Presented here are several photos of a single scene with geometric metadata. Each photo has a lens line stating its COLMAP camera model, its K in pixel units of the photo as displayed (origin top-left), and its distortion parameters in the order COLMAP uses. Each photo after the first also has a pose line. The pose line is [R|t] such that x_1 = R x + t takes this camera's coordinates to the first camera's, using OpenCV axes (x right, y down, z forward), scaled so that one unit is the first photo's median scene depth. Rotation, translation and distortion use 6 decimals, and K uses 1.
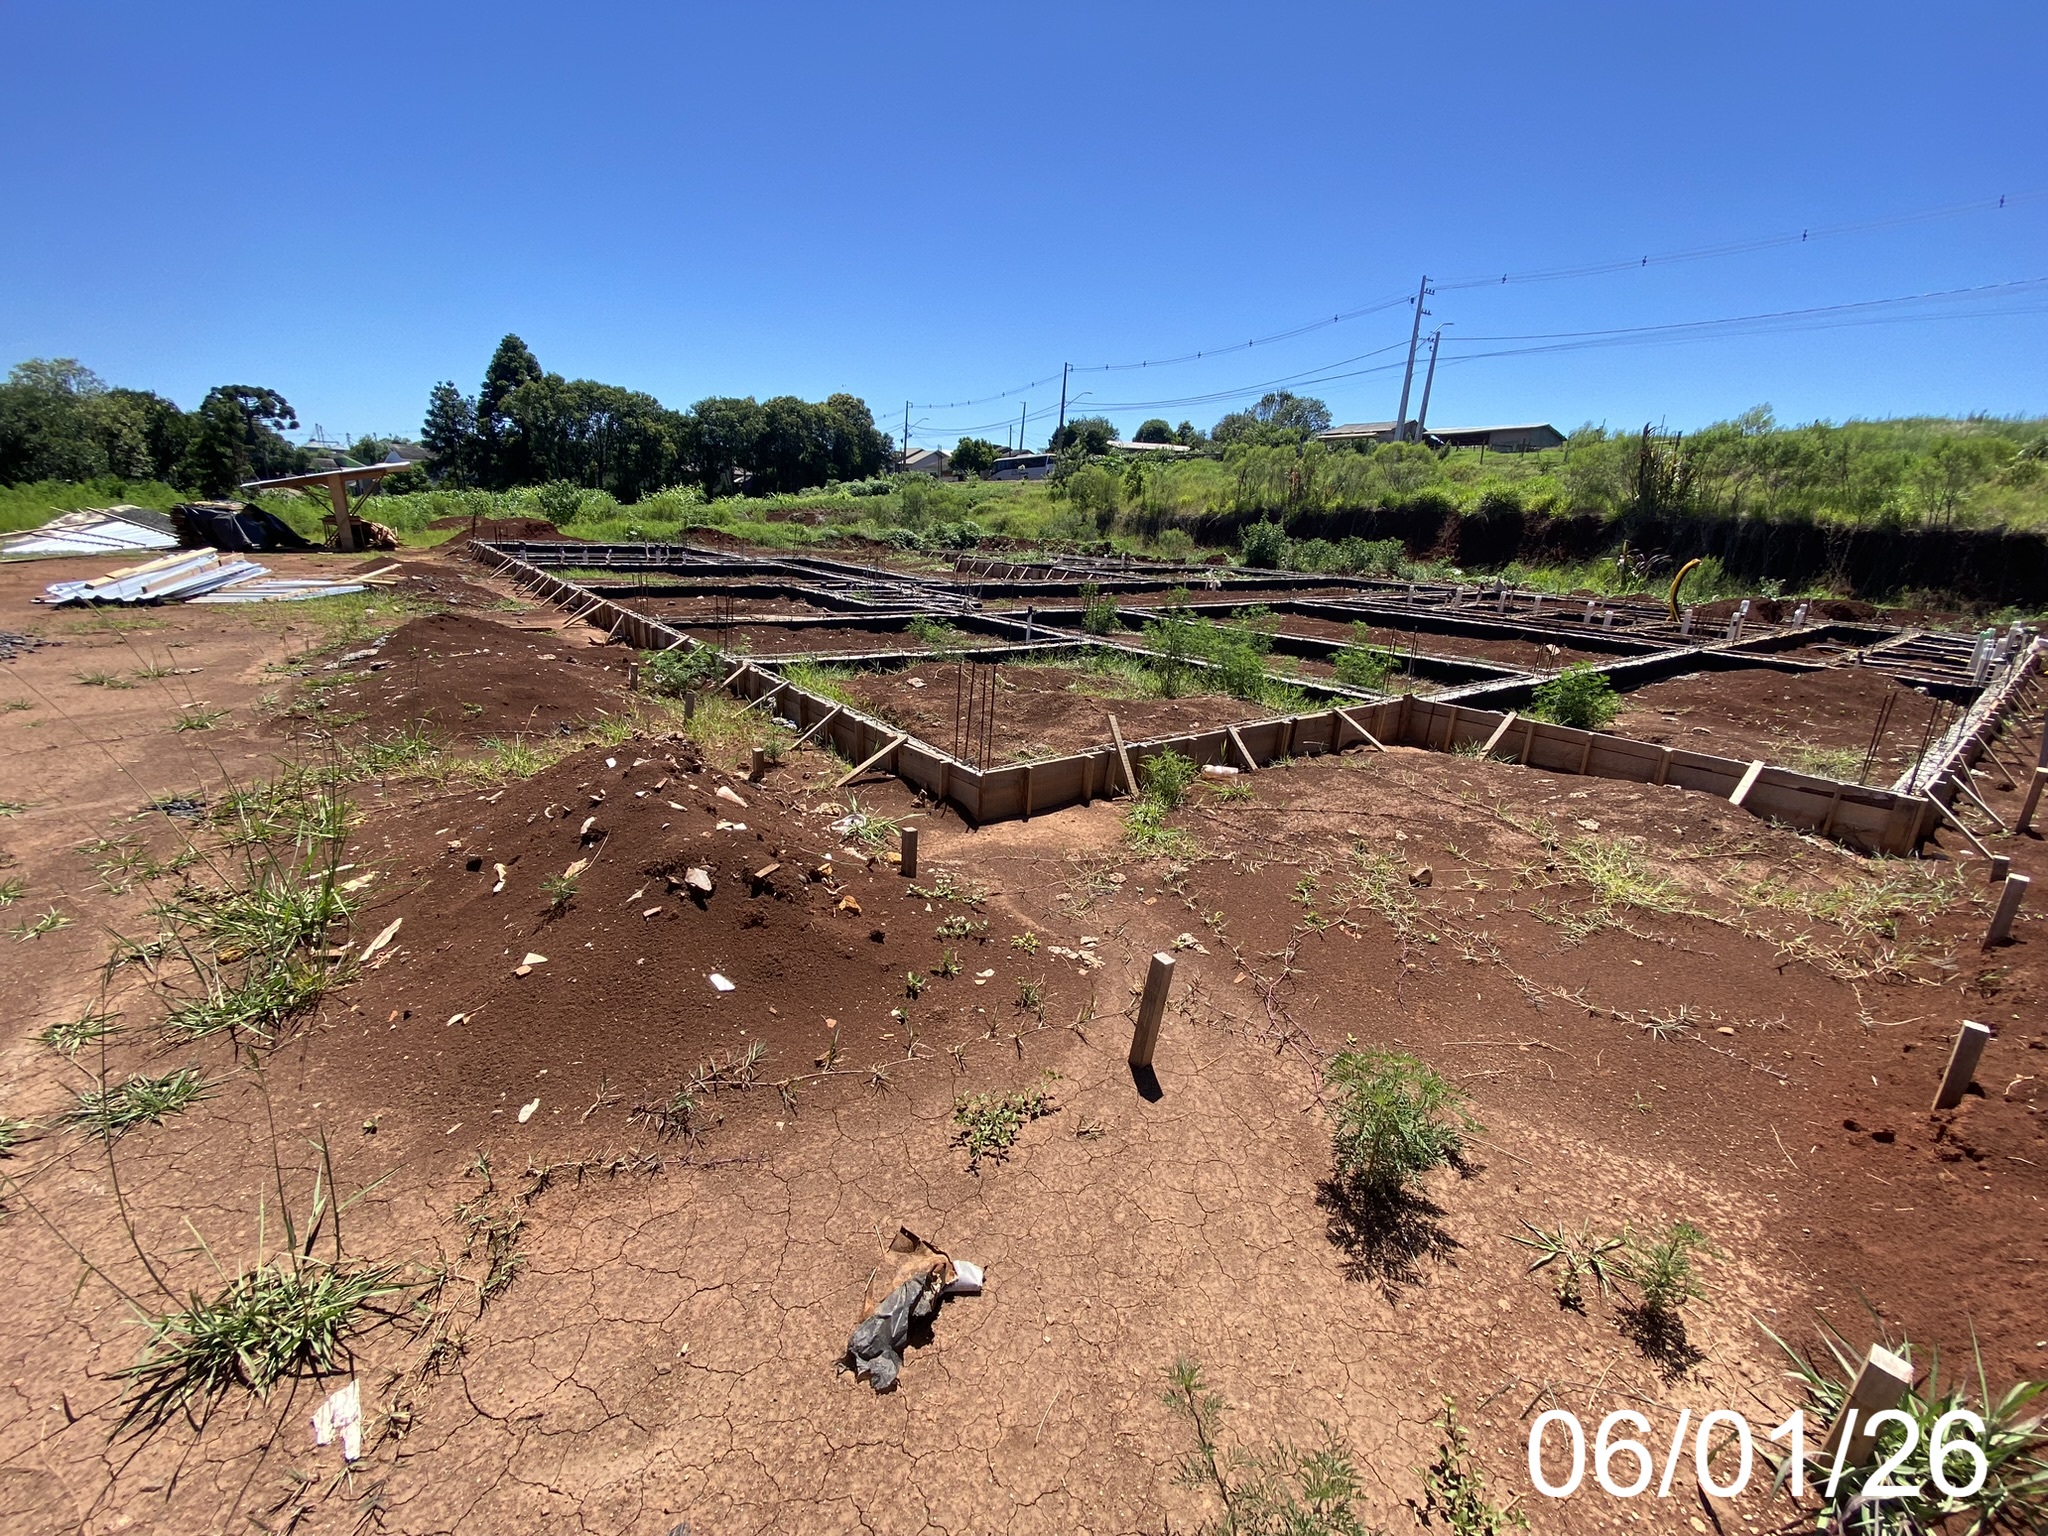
lens RADIAL K [[828.8, 0, 1024.0], [0, 828.8, 768.0], [0, 0, 1]] dist [-0.002069, -0.011661]
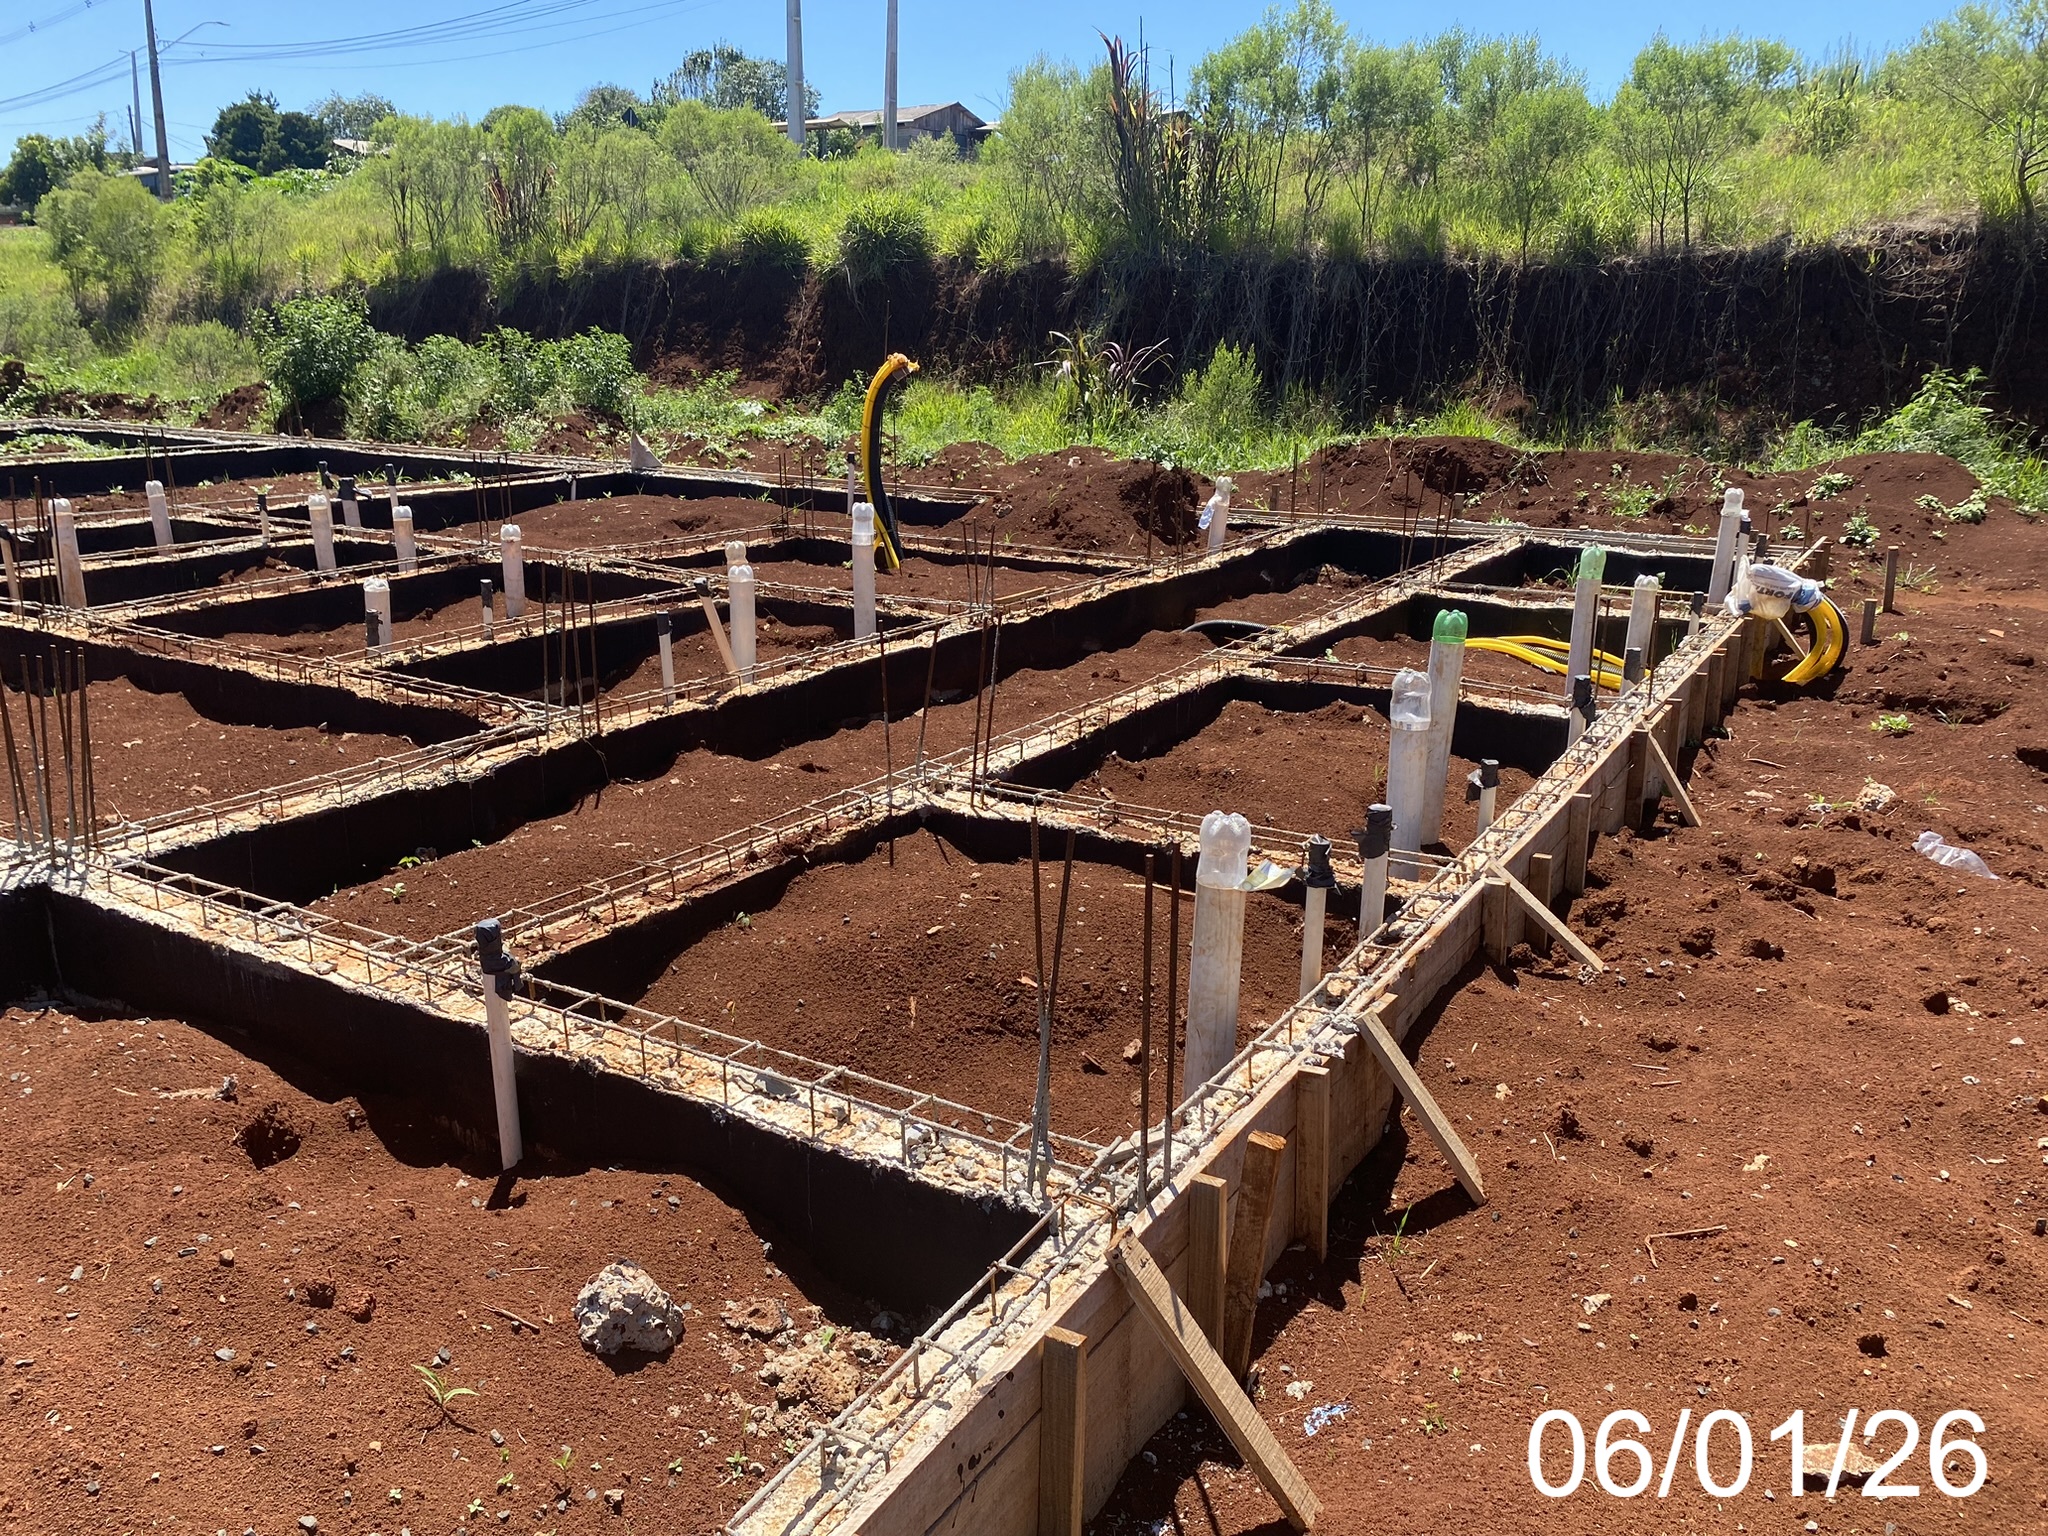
lens RADIAL K [[1554.5, 0, 1024.0], [0, 1554.5, 768.0], [0, 0, 1]] dist [-0.000958, 0.060924]
pose [[0.931589, -0.125824, 0.341044, 0.420676], [0.128460, 0.991602, 0.014941, -0.066380], [-0.340059, 0.029892, 0.939929, 0.287616]]
